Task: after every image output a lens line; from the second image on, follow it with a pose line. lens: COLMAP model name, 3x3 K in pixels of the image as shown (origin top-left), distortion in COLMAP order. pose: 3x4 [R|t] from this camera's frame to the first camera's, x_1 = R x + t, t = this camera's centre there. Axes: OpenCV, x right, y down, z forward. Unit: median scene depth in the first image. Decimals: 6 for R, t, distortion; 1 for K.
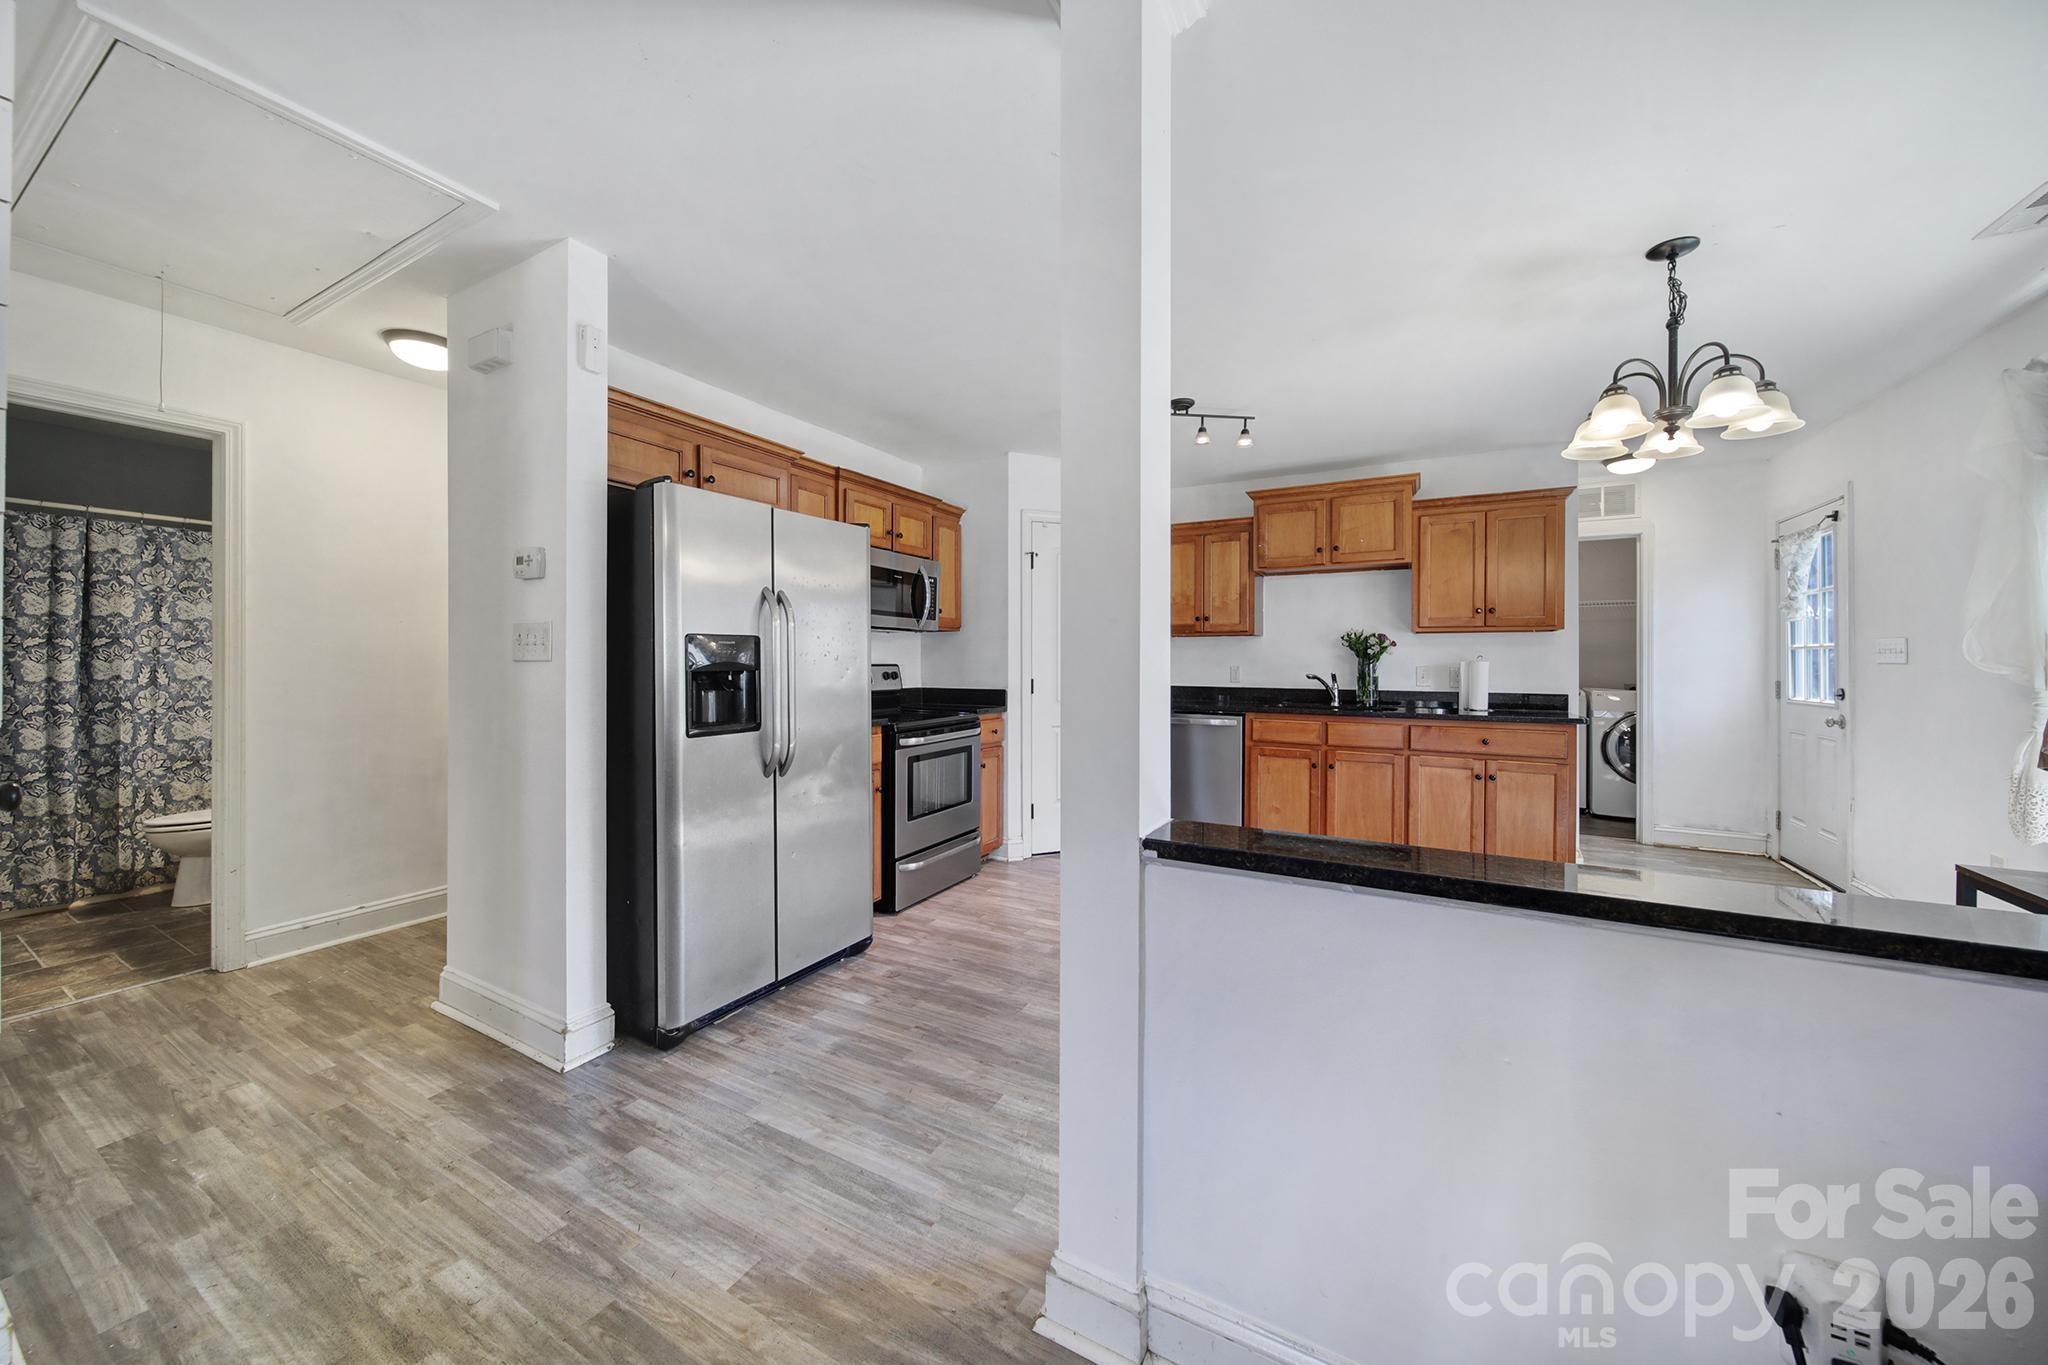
lens RADIAL K [[723.8, 0, 1003.1], [0, 723.8, 658.8], [0, 0, 1]] dist [-0.006278, -0.000039]
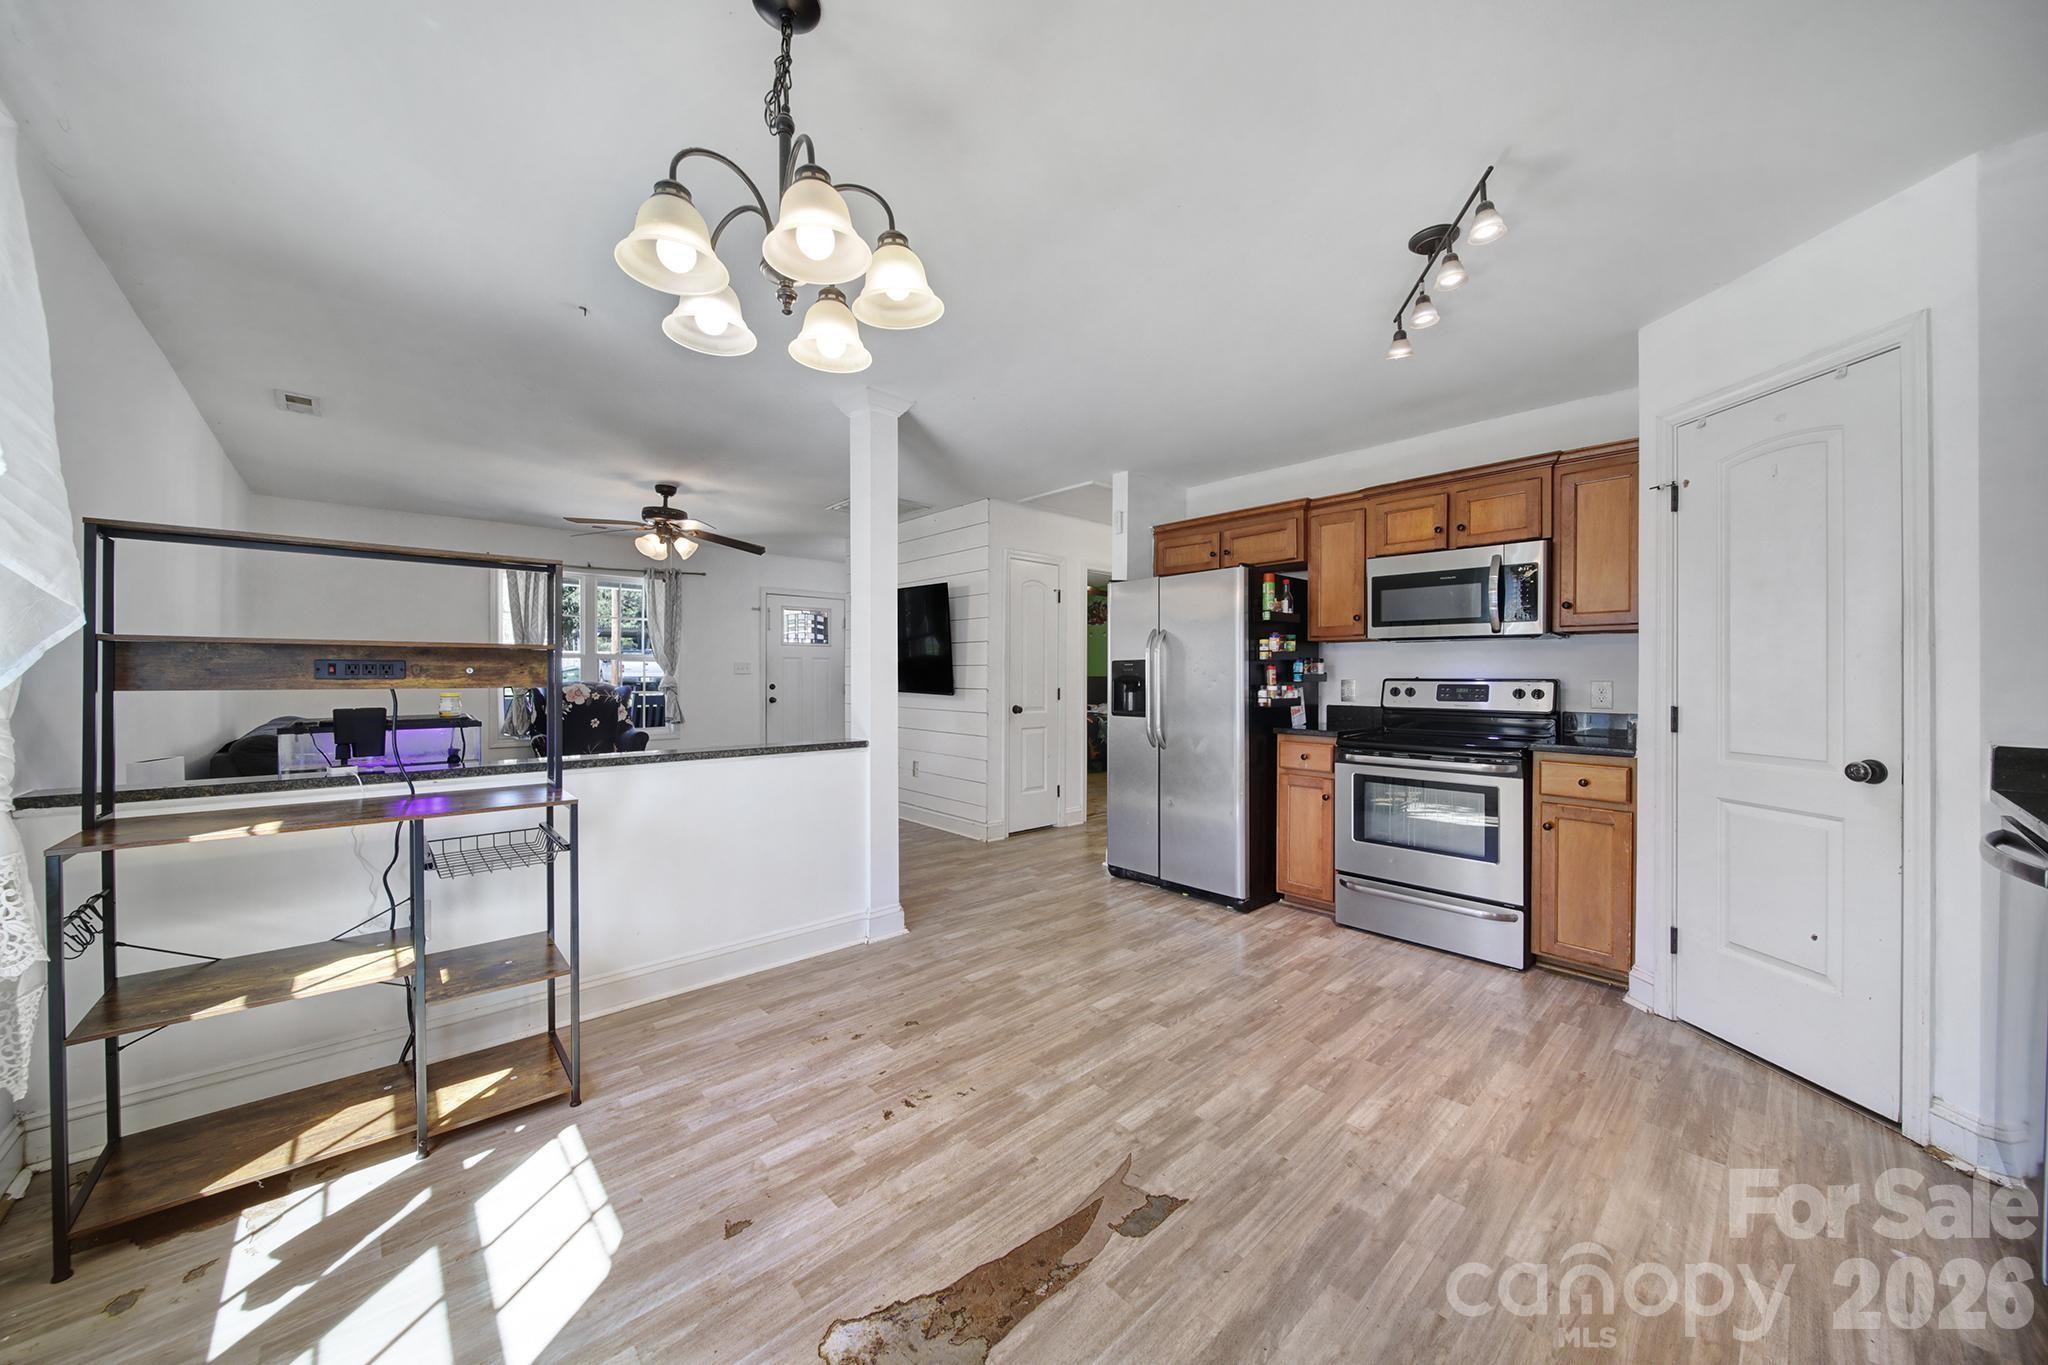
lens RADIAL K [[723.8, 0, 1035.7], [0, 723.8, 676.1], [0, 0, 1]] dist [-0.006278, -0.000039]
pose [[-0.297335, 0.006646, -0.954750, 2.565185], [0.006753, 0.999965, 0.004858, -0.013178], [0.954749, -0.005003, -0.297370, 2.436796]]
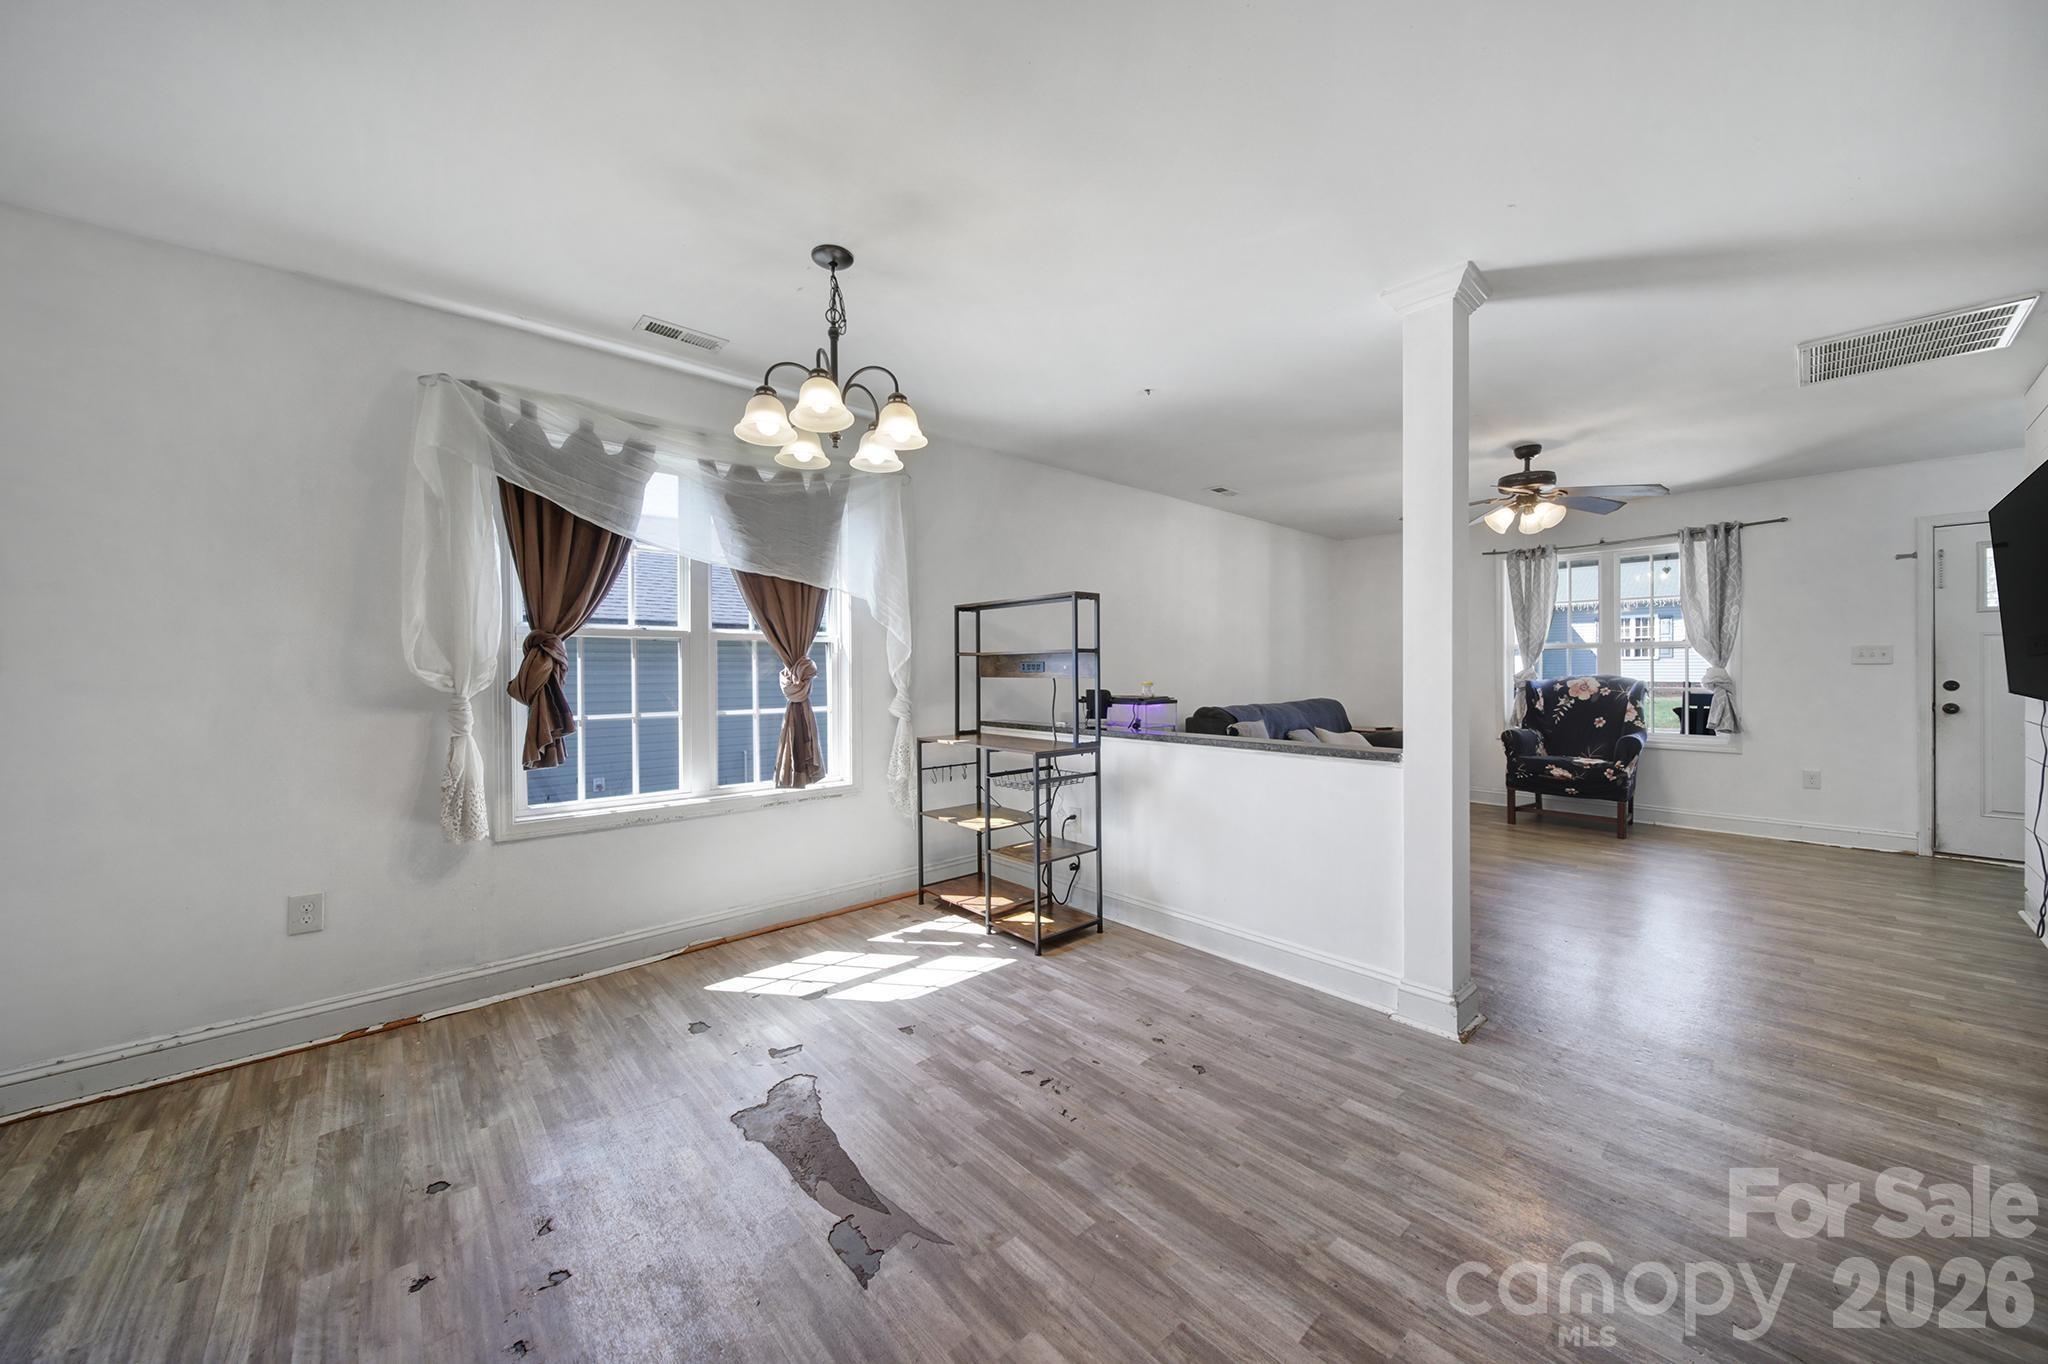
lens RADIAL K [[723.8, 0, 1016.9], [0, 723.8, 677.7], [0, 0, 1]] dist [-0.006278, -0.000039]
pose [[-0.945122, 0.006735, 0.326649, 0.568302], [0.008525, 0.999955, 0.004049, -0.000714], [-0.326608, 0.006611, -0.945137, 3.311454]]
